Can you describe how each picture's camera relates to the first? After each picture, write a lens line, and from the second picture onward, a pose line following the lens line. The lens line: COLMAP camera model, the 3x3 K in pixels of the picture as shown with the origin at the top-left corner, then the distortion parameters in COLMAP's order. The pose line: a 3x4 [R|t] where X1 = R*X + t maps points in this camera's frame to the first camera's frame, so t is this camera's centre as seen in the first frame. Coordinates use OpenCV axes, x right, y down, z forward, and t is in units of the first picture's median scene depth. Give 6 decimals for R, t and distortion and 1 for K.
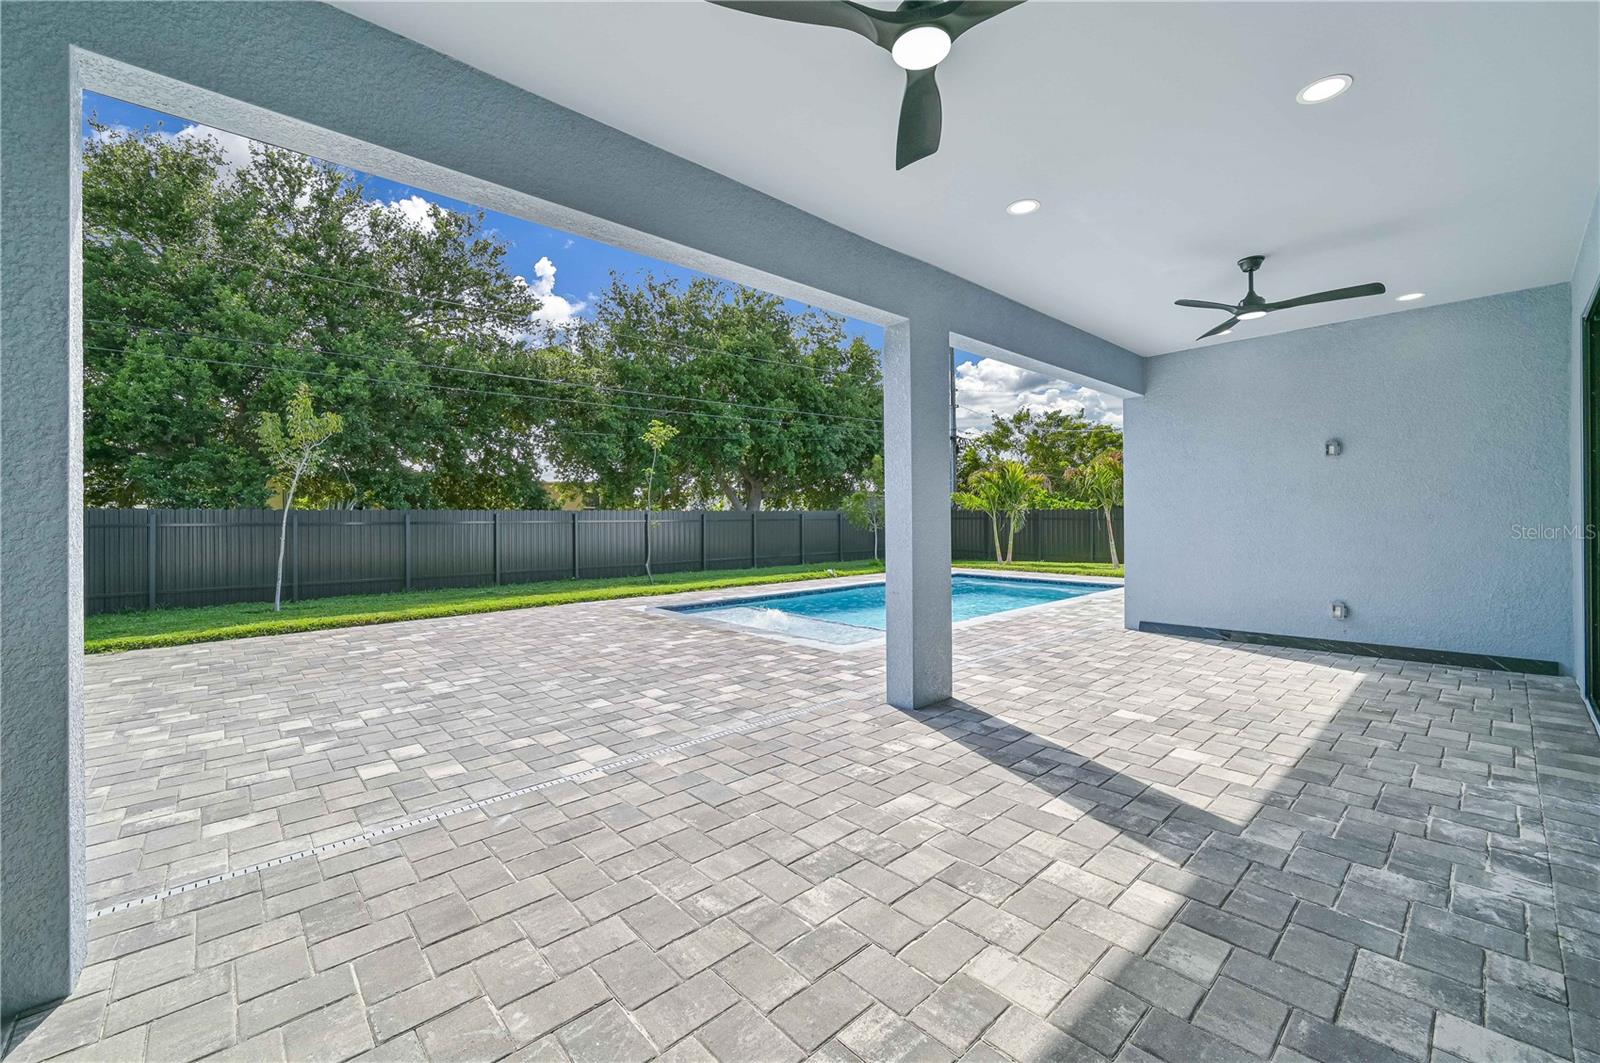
lens RADIAL K [[635.4, 0, 801.8], [0, 635.4, 521.1], [0, 0, 1]] dist [0.003367, -0.000009]
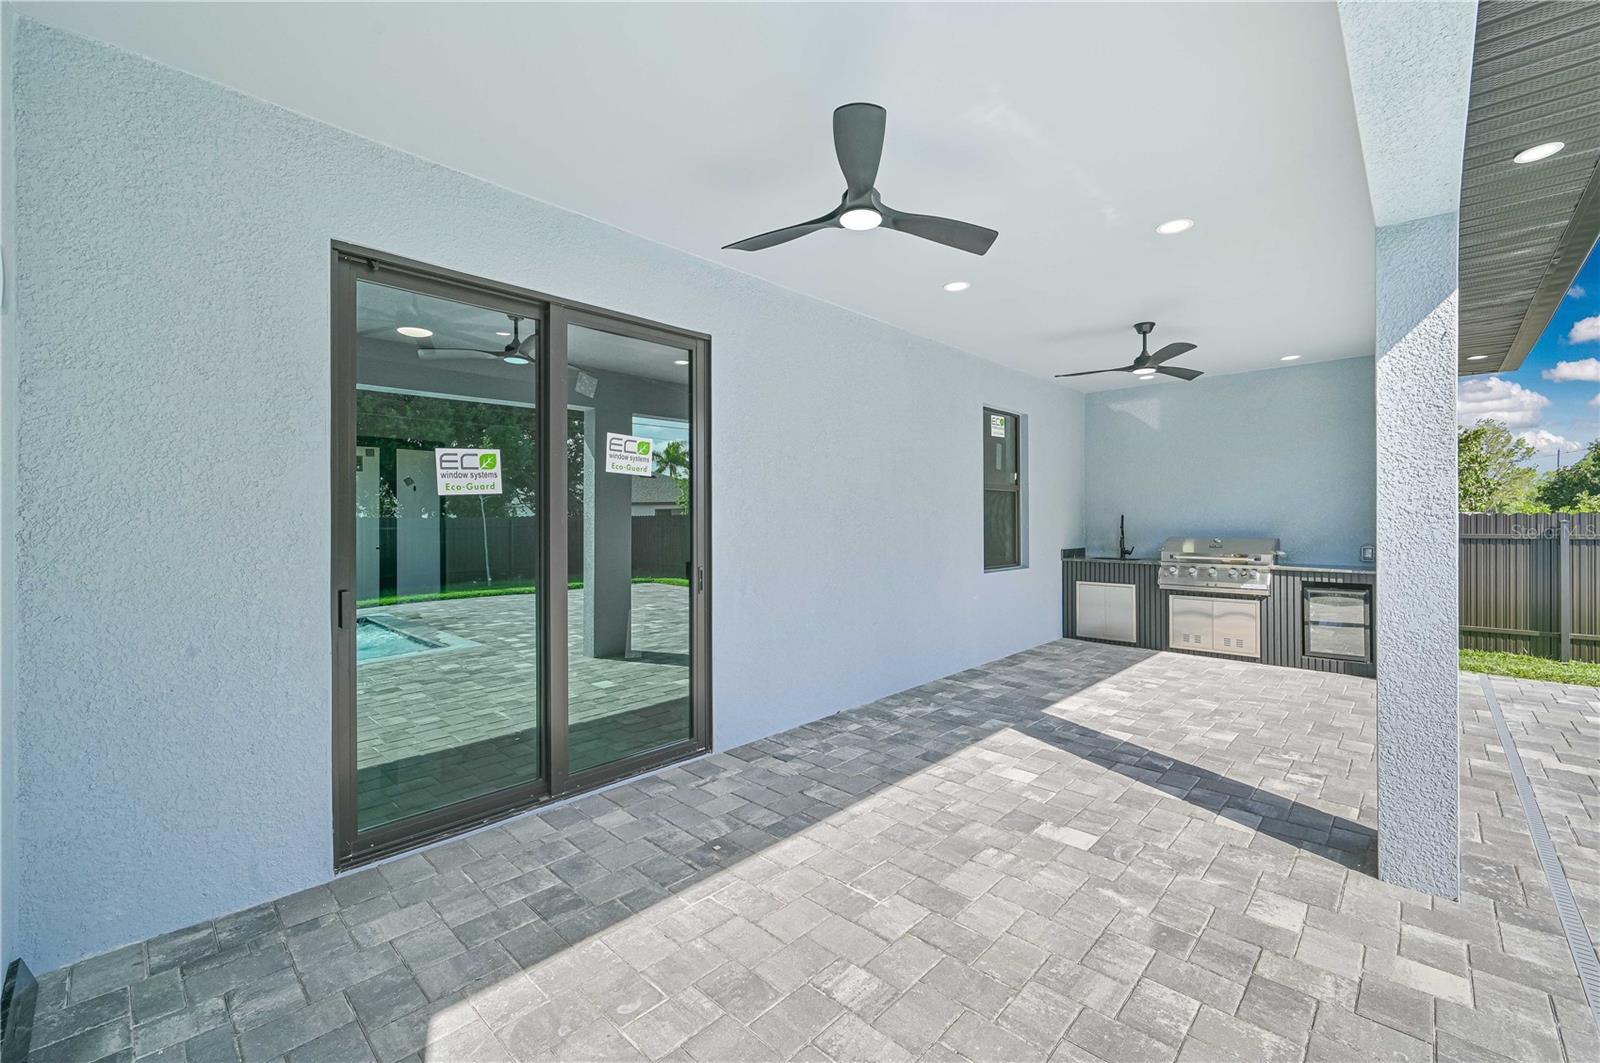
lens RADIAL K [[666.7, 0, 799.0], [0, 666.7, 520.9], [0, 0, 1]] dist [-0.009334, -0.000267]
pose [[-0.997234, 0.013867, -0.073023, 1.196625], [0.013123, 0.999857, 0.010657, -0.074573], [0.073161, 0.009669, -0.997273, 2.358785]]
